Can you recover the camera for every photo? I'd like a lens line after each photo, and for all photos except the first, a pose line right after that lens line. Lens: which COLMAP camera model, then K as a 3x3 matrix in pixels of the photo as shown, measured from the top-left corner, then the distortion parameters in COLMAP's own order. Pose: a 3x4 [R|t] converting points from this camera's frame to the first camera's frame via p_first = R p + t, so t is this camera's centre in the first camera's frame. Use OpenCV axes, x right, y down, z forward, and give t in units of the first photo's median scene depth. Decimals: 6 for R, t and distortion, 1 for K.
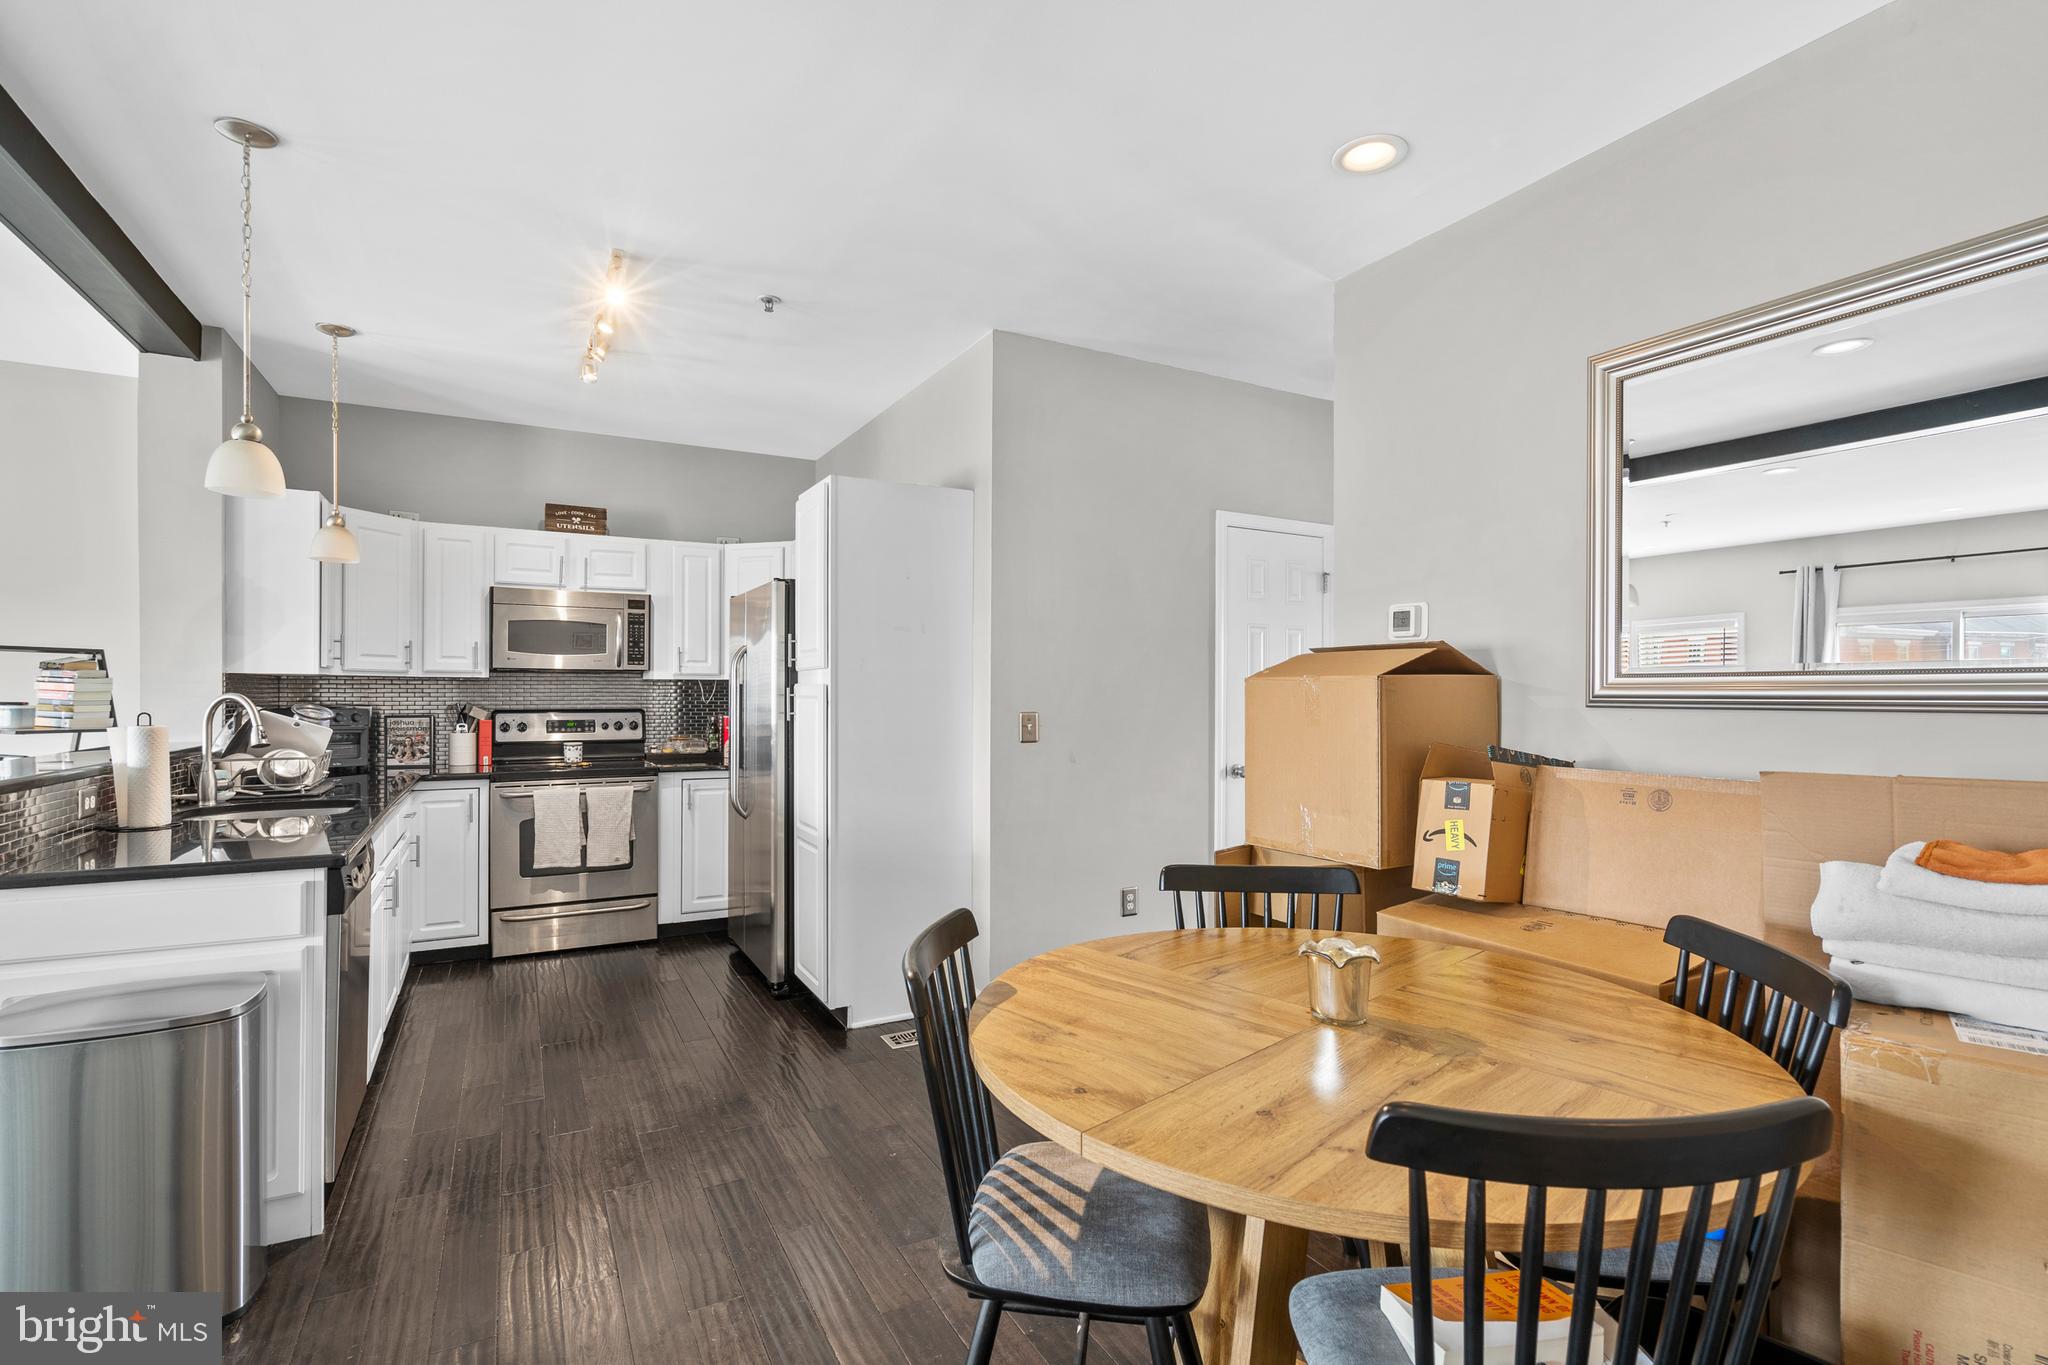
lens RADIAL K [[945.8, 0, 1034.8], [0, 945.8, 697.8], [0, 0, 1]] dist [-0.004843, 0.002780]
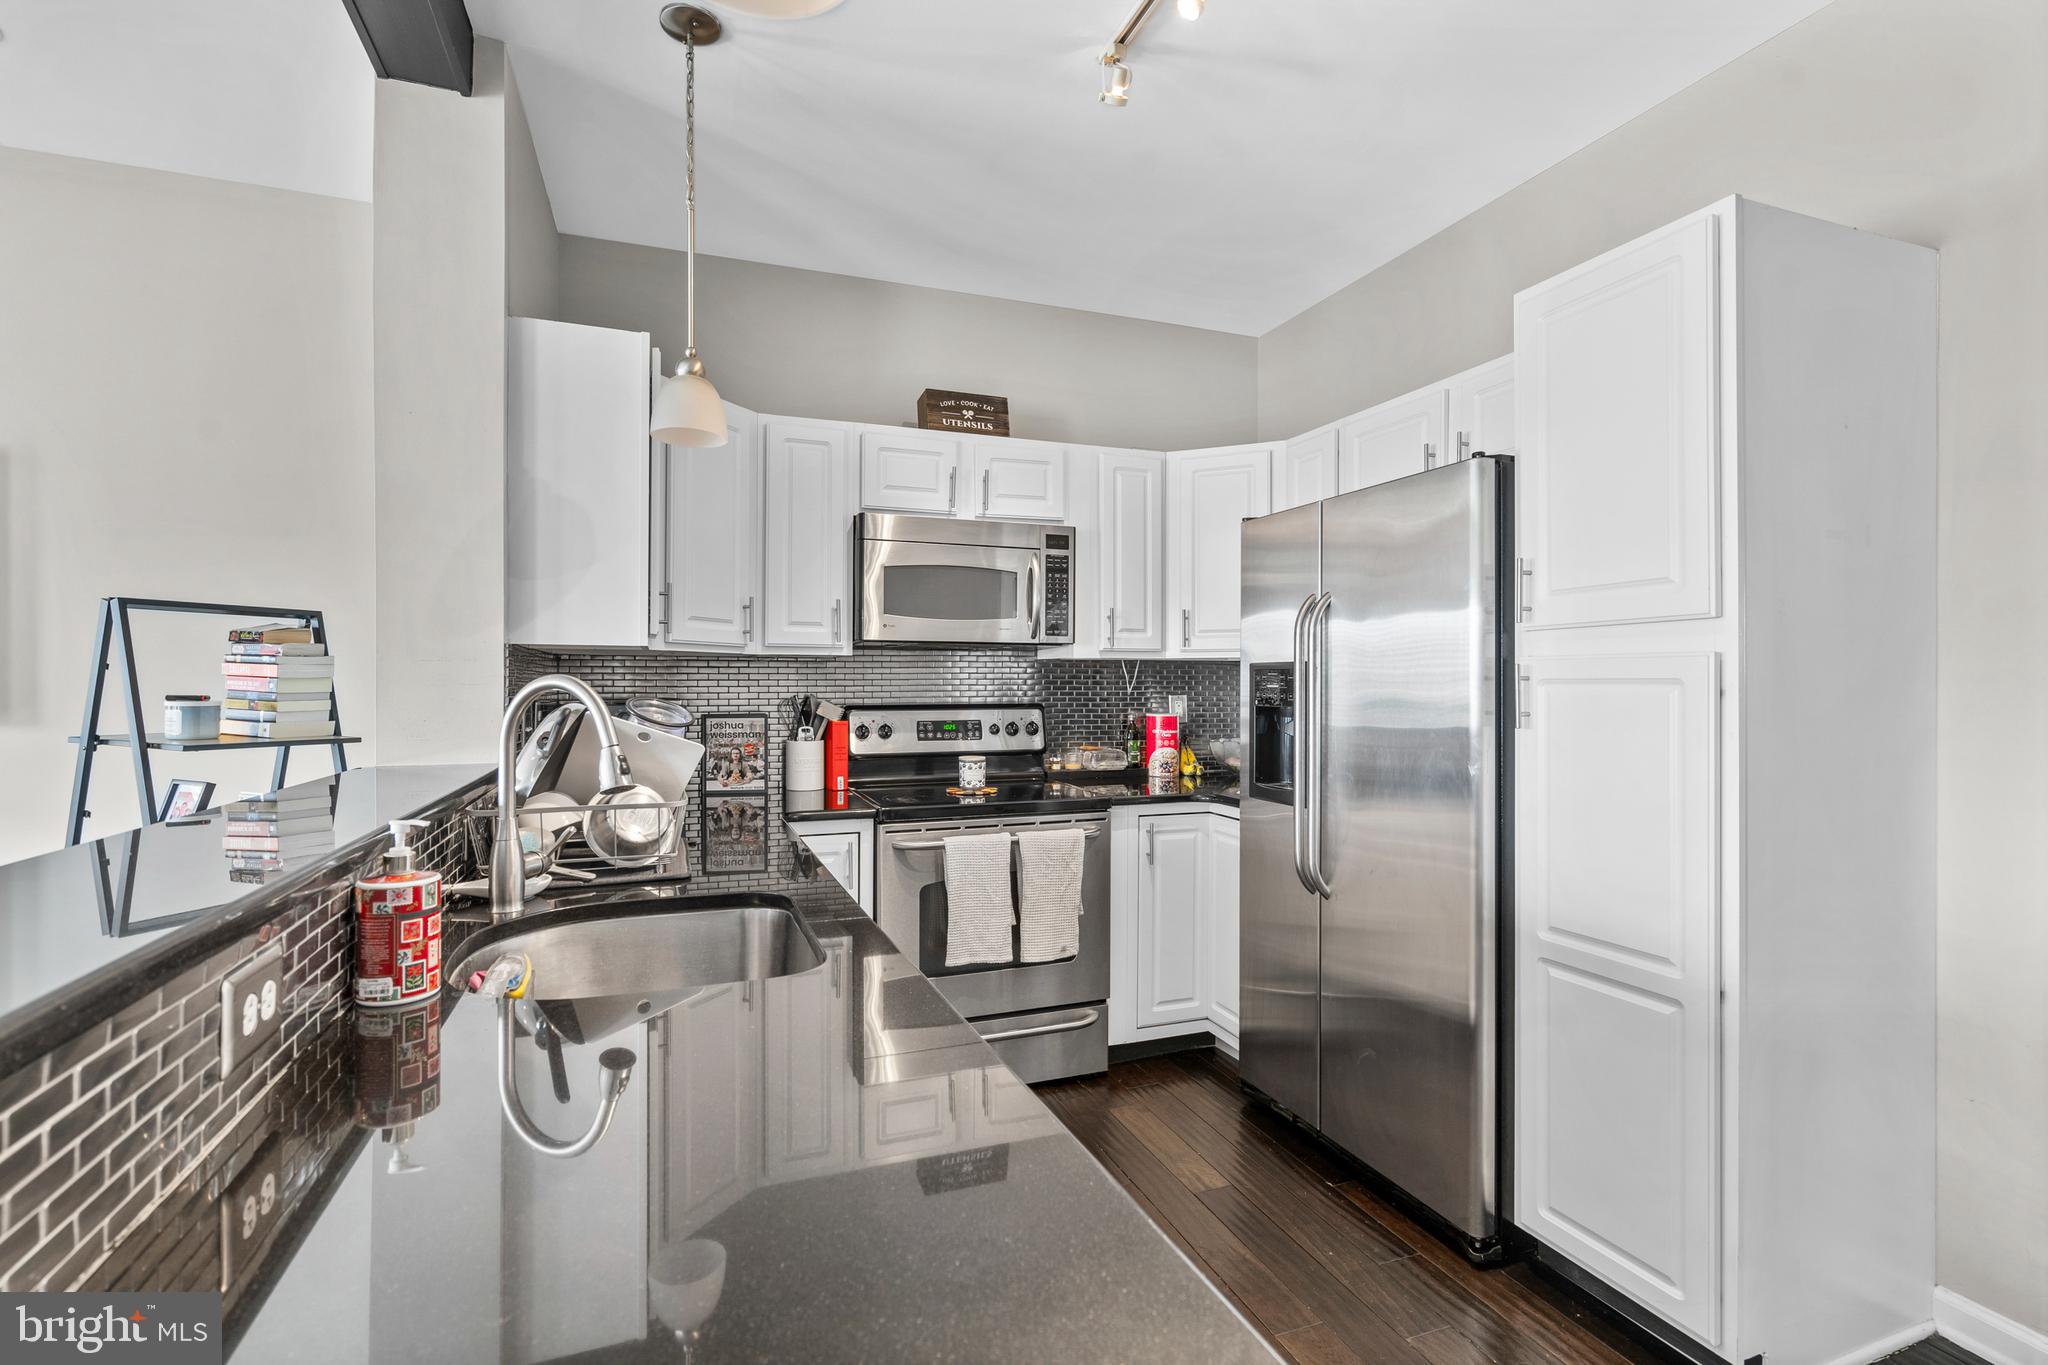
lens RADIAL K [[945.8, 0, 1037.0], [0, 945.8, 684.2], [0, 0, 1]] dist [-0.004843, 0.002780]
pose [[0.990498, -0.003976, -0.137467, -0.368281], [0.003248, 0.999979, -0.005525, 0.001944], [0.137486, 0.005026, 0.990491, 0.380755]]
